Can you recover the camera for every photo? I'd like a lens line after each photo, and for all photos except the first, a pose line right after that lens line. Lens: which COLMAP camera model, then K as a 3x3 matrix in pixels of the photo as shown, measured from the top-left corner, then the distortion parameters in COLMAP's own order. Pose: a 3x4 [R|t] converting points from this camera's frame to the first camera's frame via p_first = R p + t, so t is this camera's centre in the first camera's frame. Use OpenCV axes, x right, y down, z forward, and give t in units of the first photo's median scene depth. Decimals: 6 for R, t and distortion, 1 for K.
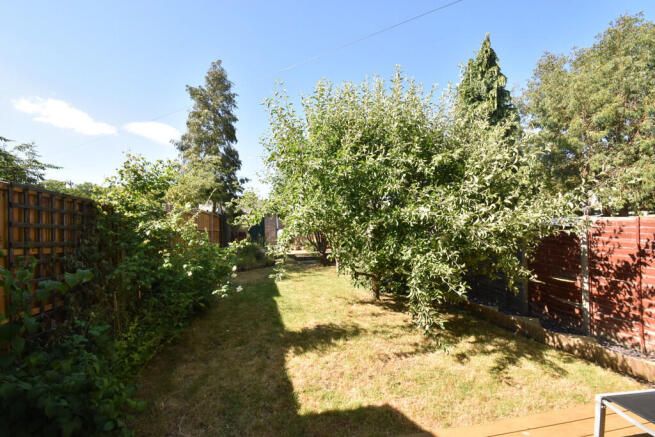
lens RADIAL K [[282.9, 0, 326.5], [0, 282.9, 227.6], [0, 0, 1]] dist [0.001061, -0.012576]
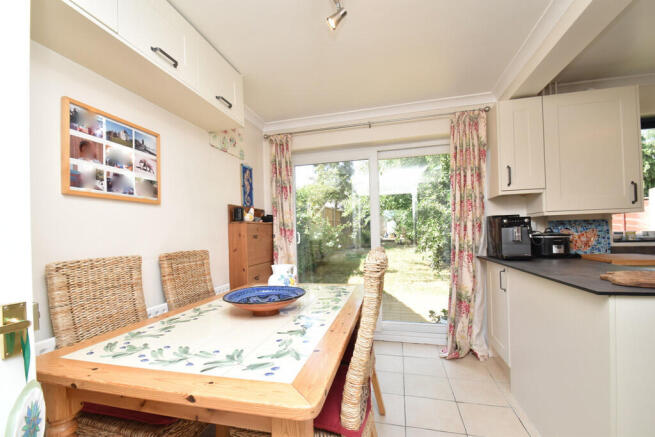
lens RADIAL K [[282.9, 0, 326.5], [0, 282.9, 227.6], [0, 0, 1]] dist [0.001061, -0.012576]
pose [[0.907245, 0.001099, -0.420600, 0.264448], [0.007843, 0.999778, 0.019530, 0.025112], [0.420529, -0.021018, 0.907036, -0.502822]]
